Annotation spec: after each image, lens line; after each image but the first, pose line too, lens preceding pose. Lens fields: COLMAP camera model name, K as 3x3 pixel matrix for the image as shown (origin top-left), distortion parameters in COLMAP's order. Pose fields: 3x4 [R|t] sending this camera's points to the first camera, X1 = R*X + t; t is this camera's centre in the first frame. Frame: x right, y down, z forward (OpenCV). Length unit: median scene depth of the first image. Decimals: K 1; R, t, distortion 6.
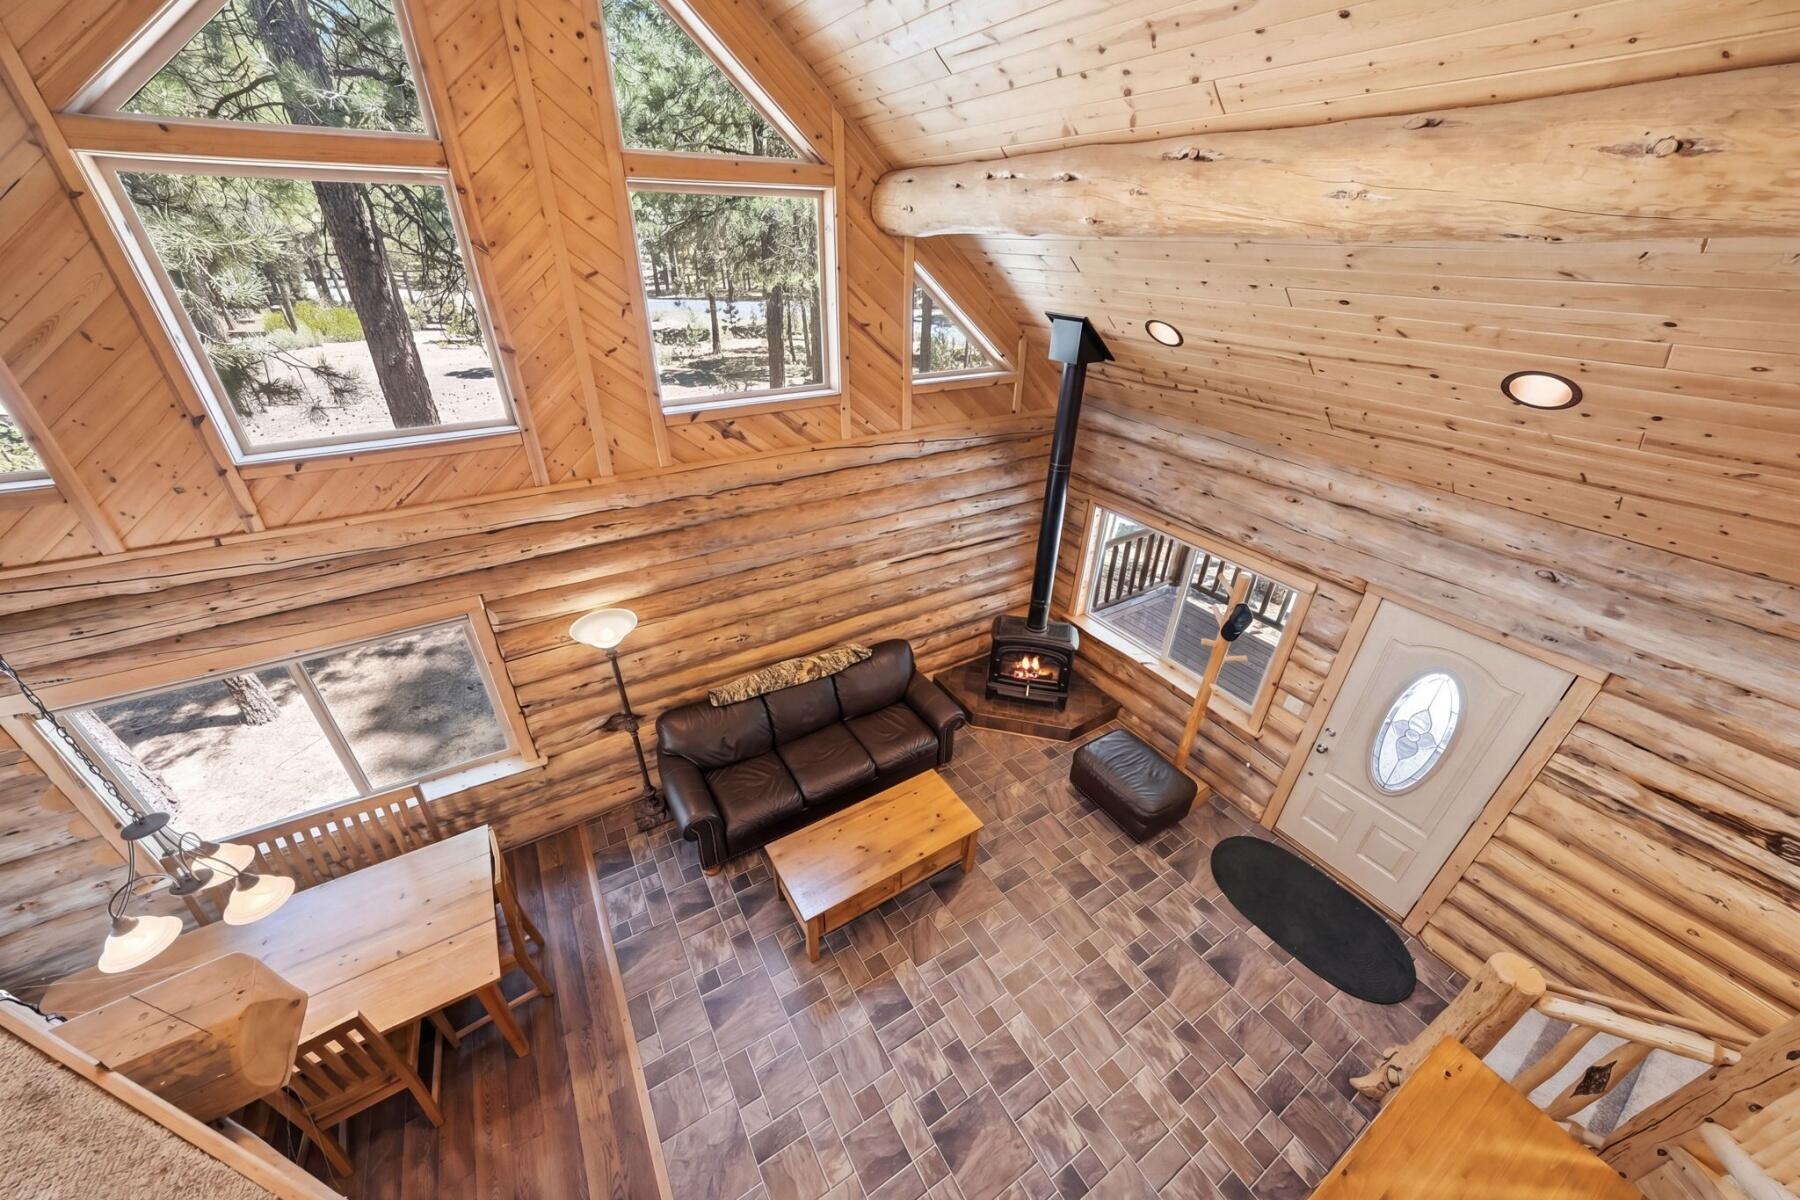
lens RADIAL K [[630.7, 0, 897.0], [0, 630.7, 593.7], [0, 0, 1]] dist [-0.028800, 0.005830]
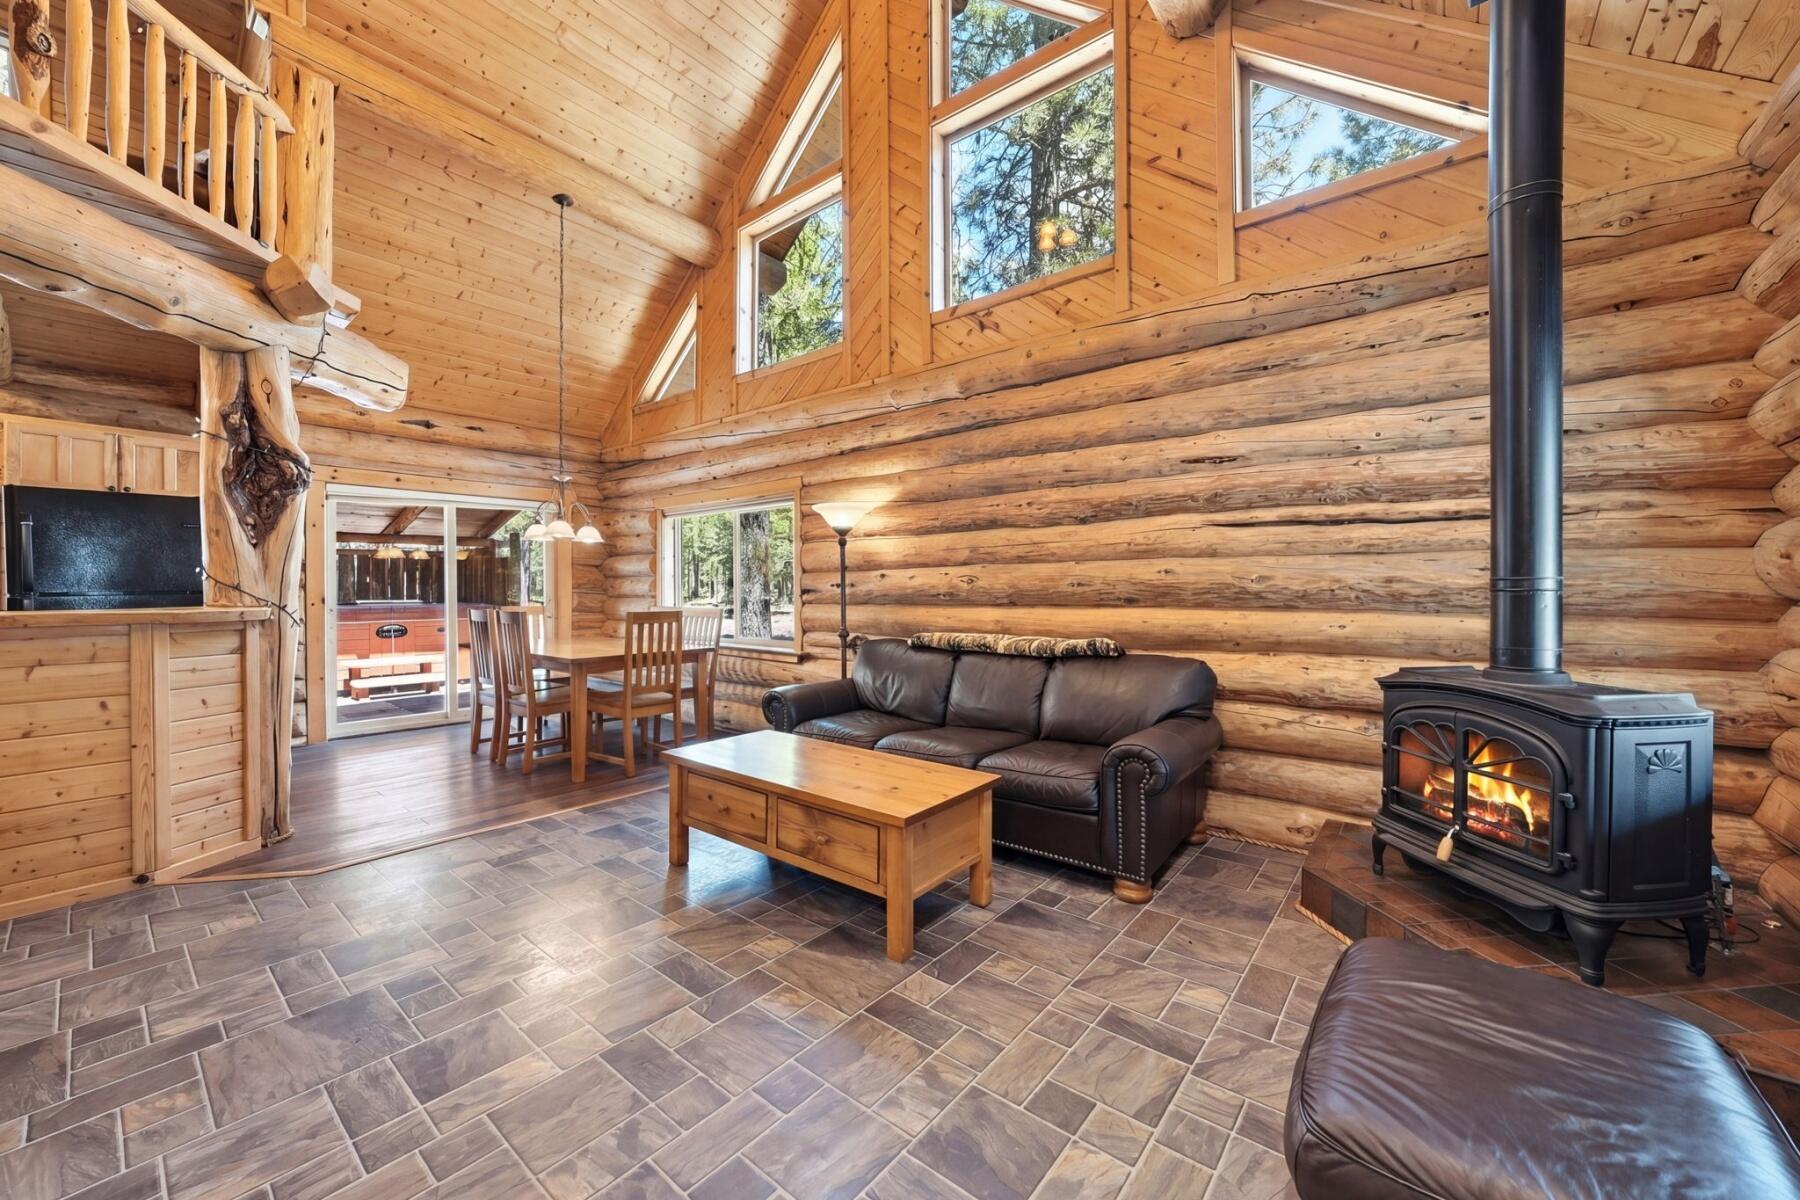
lens RADIAL K [[693.9, 0, 880.6], [0, 693.9, 568.7], [0, 0, 1]] dist [0.000564, 0.000067]
pose [[0.313389, -0.040529, -0.948759, 0.629011], [-0.465735, 0.864121, -0.190753, 0.317332], [0.827574, 0.501650, 0.251930, 0.768530]]
